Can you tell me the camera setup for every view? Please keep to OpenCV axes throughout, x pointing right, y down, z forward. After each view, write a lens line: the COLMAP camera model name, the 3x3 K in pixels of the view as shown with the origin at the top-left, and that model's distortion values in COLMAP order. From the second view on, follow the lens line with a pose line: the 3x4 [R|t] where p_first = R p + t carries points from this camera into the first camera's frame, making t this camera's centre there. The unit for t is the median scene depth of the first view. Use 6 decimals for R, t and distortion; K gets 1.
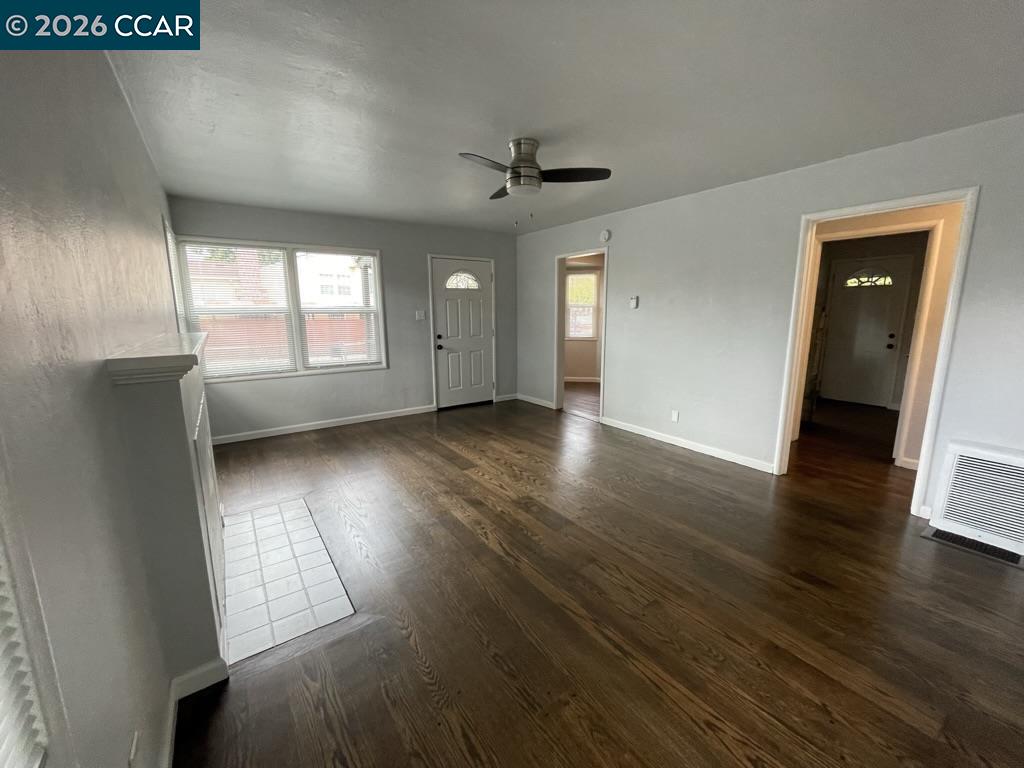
lens RADIAL K [[415.4, 0, 512.0], [0, 415.4, 384.0], [0, 0, 1]] dist [-0.003366, 0.000067]
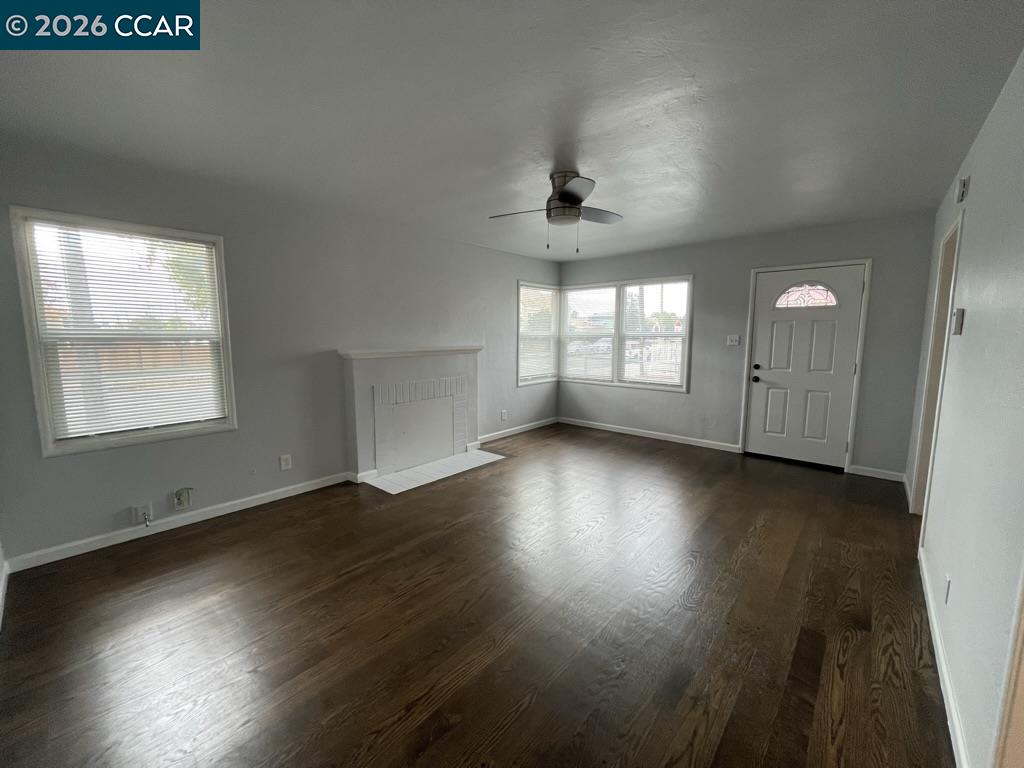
lens RADIAL K [[415.4, 0, 512.0], [0, 415.4, 384.0], [0, 0, 1]] dist [-0.003366, 0.000067]
pose [[0.230495, 0.123042, -0.965263, 1.006331], [-0.175004, 0.981041, 0.083264, -0.125117], [0.957207, 0.149732, 0.247658, 0.661092]]
